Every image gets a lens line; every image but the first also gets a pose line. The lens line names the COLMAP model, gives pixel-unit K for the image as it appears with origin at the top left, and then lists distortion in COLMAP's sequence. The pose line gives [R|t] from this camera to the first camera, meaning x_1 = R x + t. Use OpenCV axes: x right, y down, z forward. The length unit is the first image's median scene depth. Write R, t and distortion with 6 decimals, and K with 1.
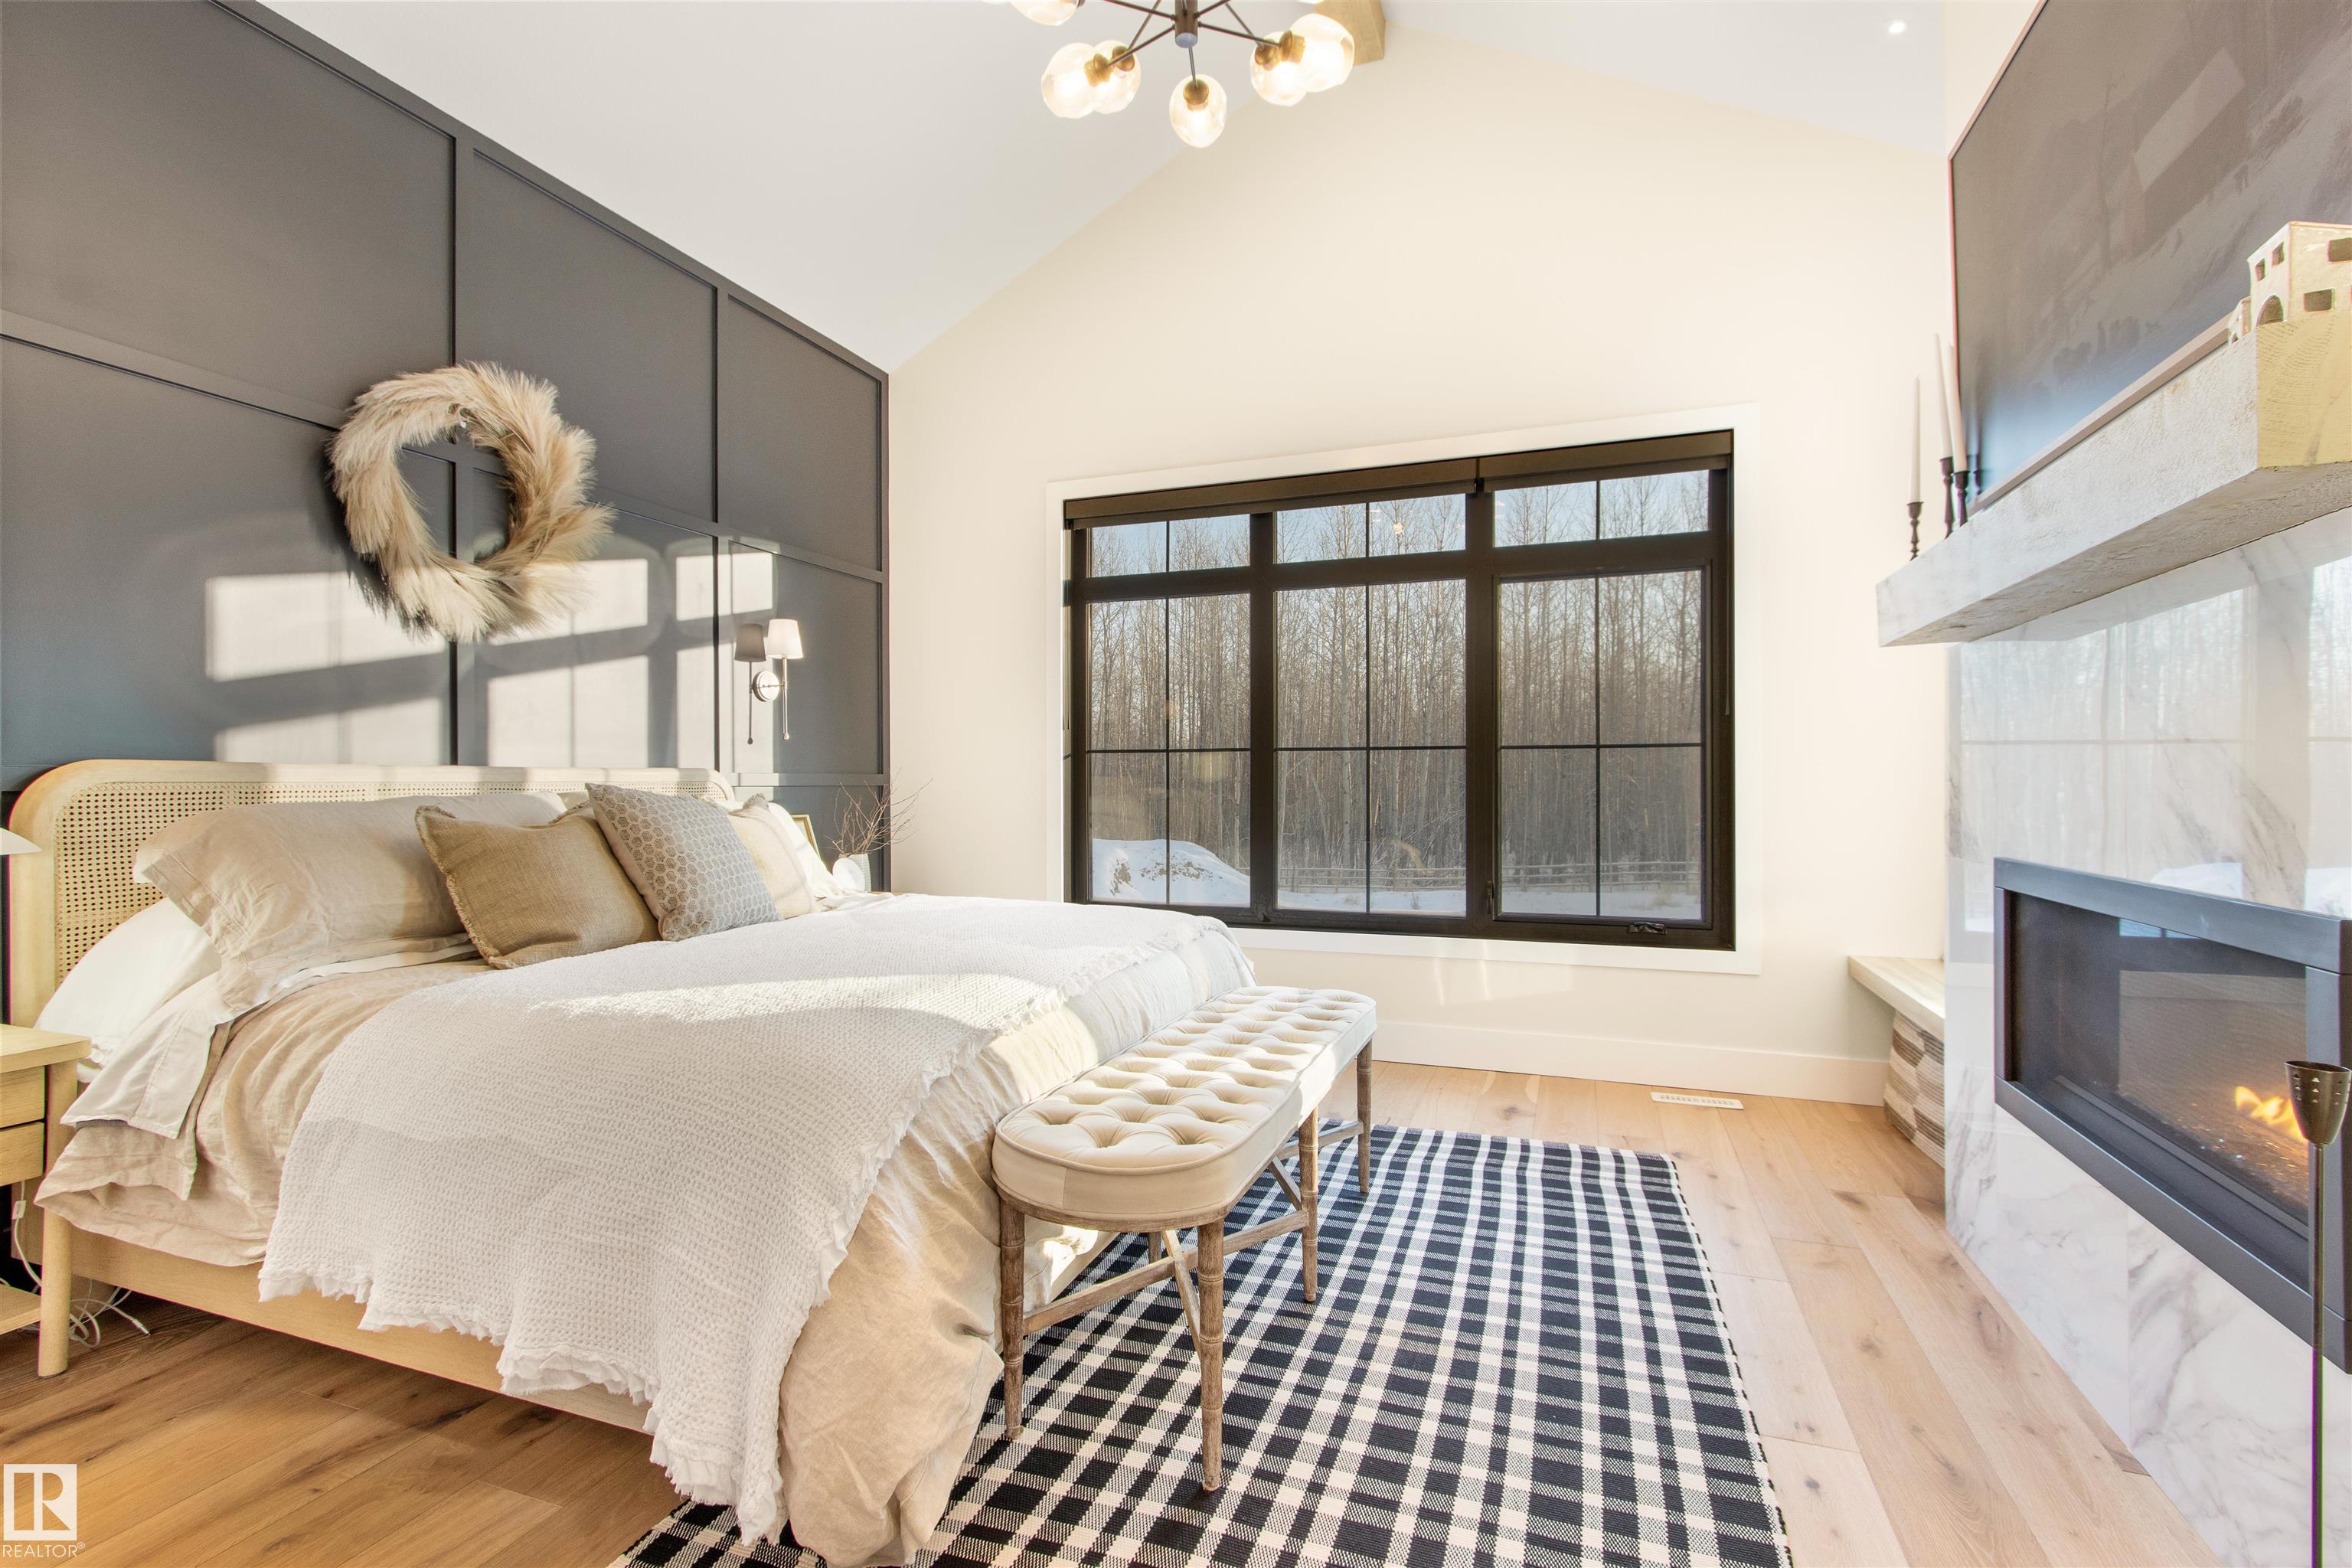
lens RADIAL K [[1078.6, 0, 1188.3], [0, 1078.6, 778.3], [0, 0, 1]] dist [0.009694, -0.004127]
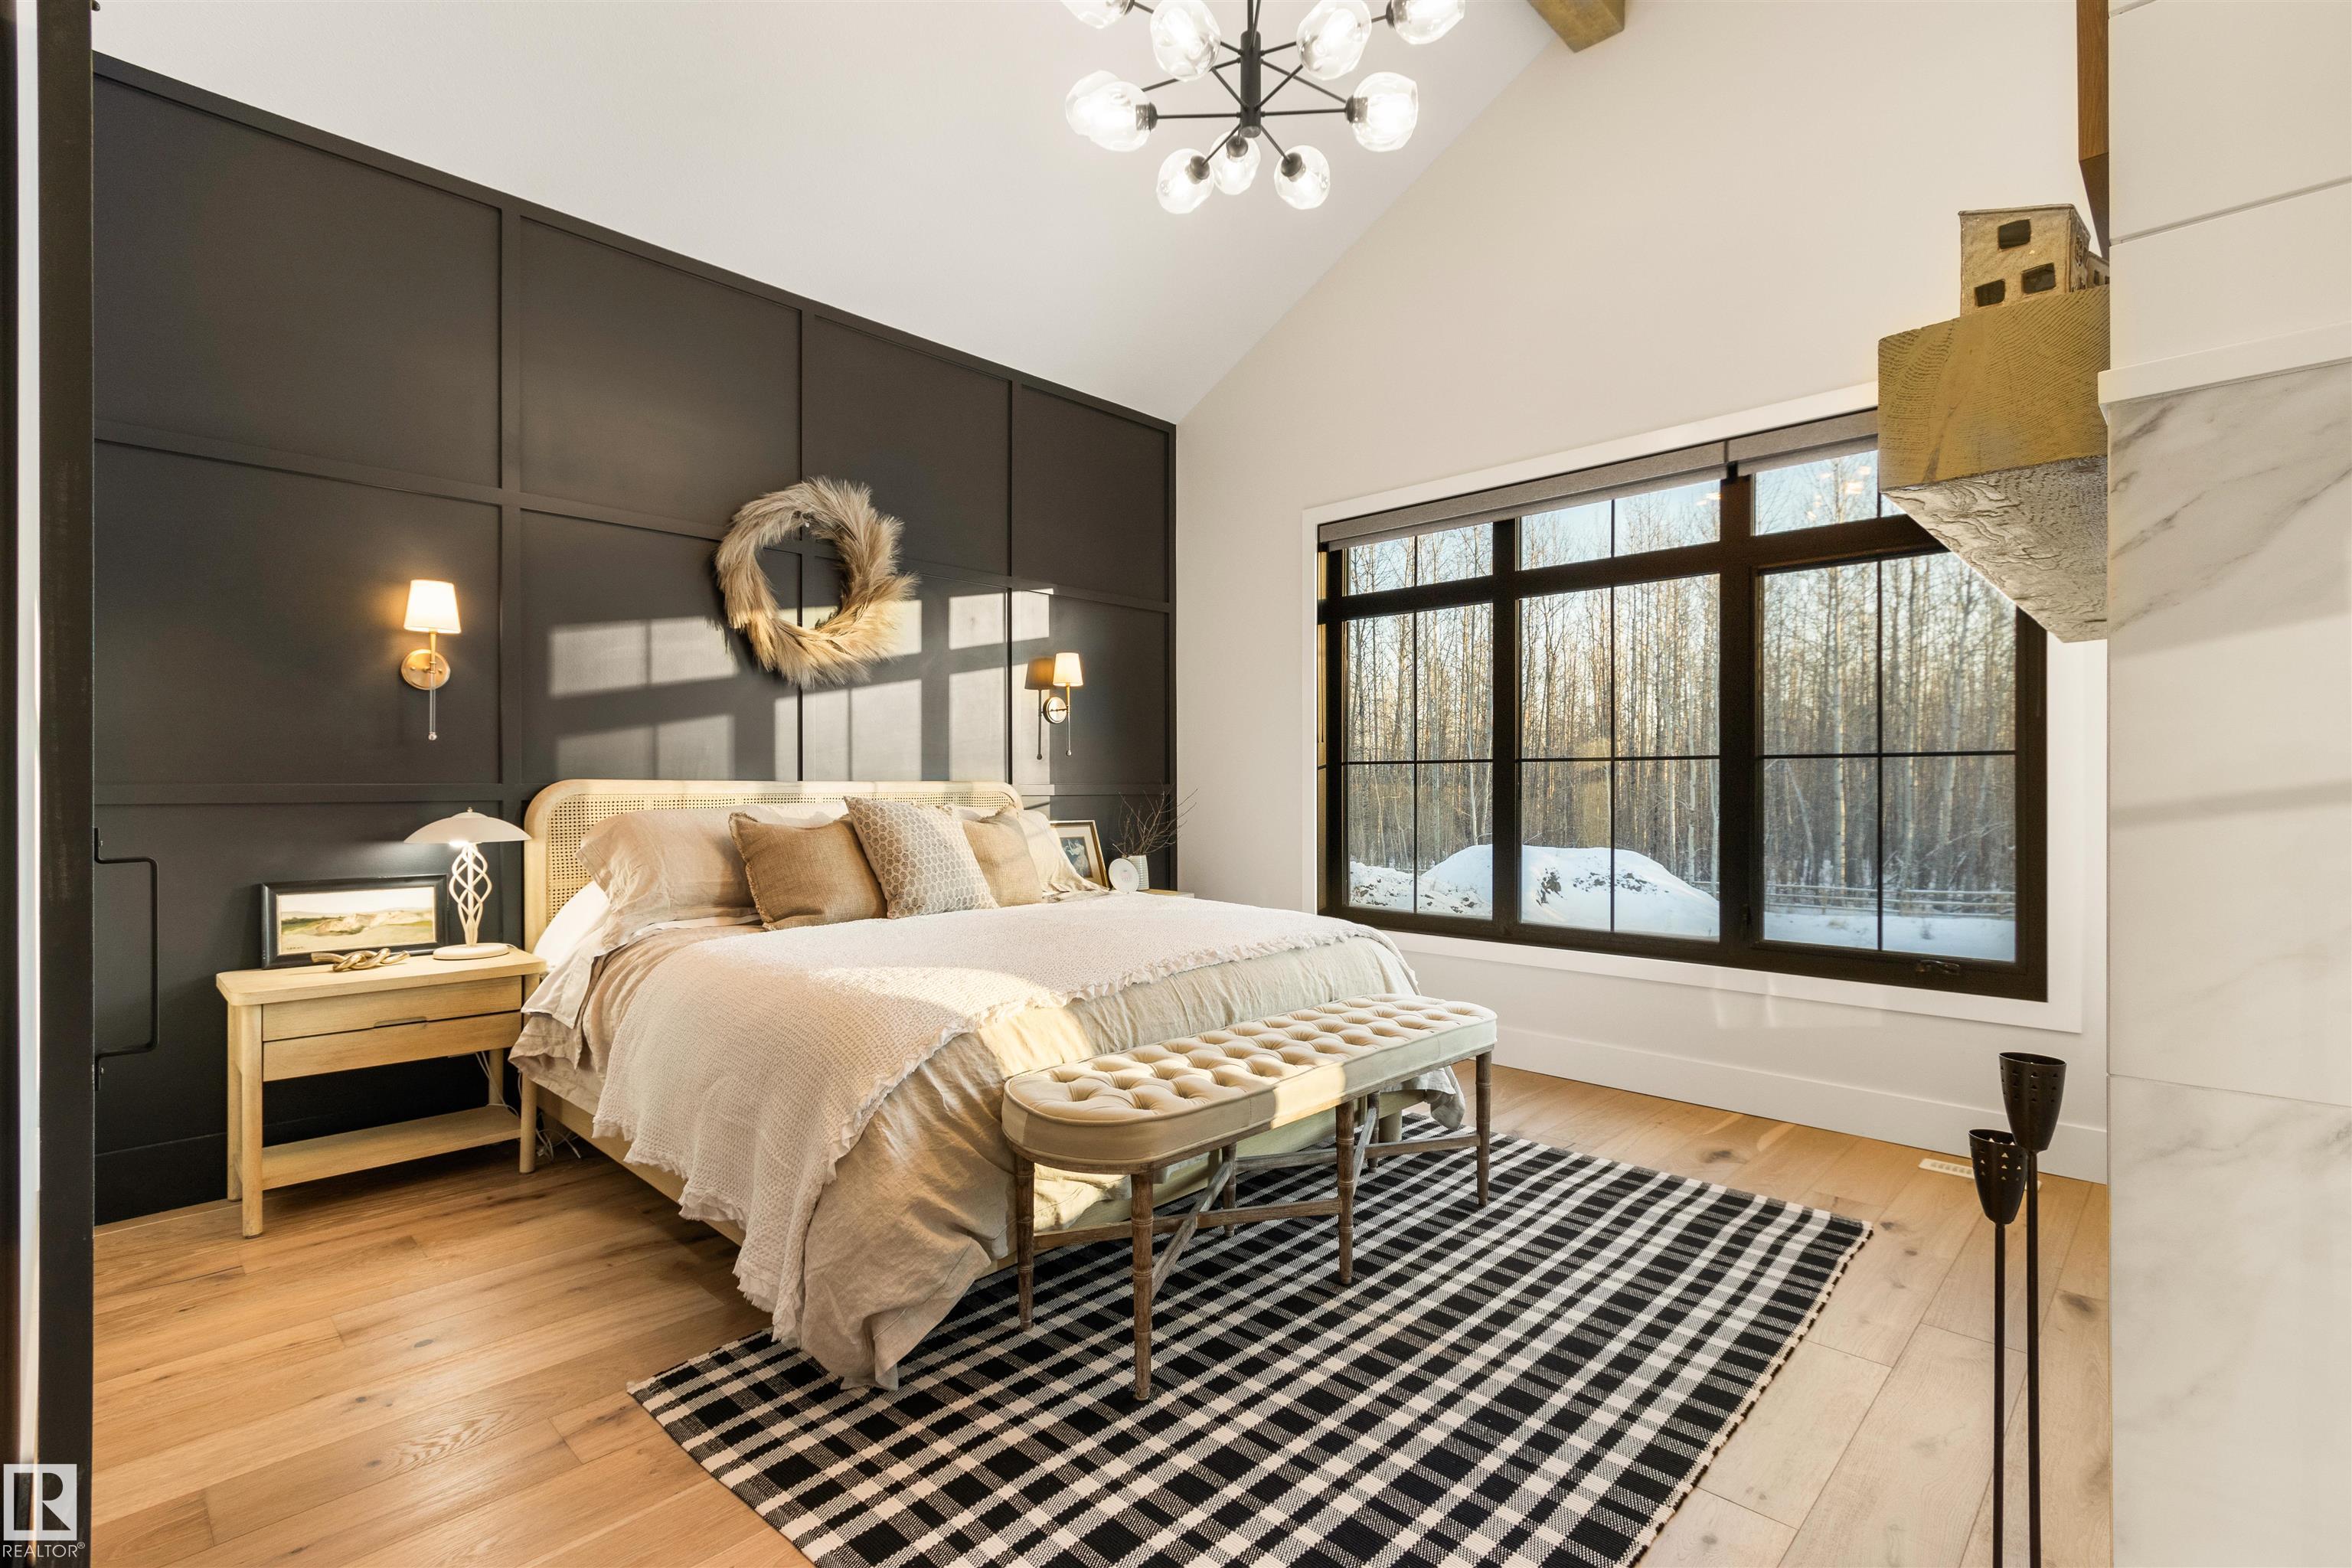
lens RADIAL K [[1078.6, 0, 1166.1], [0, 1078.6, 779.9], [0, 0, 1]] dist [0.009694, -0.004127]
pose [[0.915372, -0.000220, -0.402608, 0.324977], [-0.000478, 0.999999, -0.001632, -0.012841], [0.402608, 0.001686, 0.915371, -0.046661]]
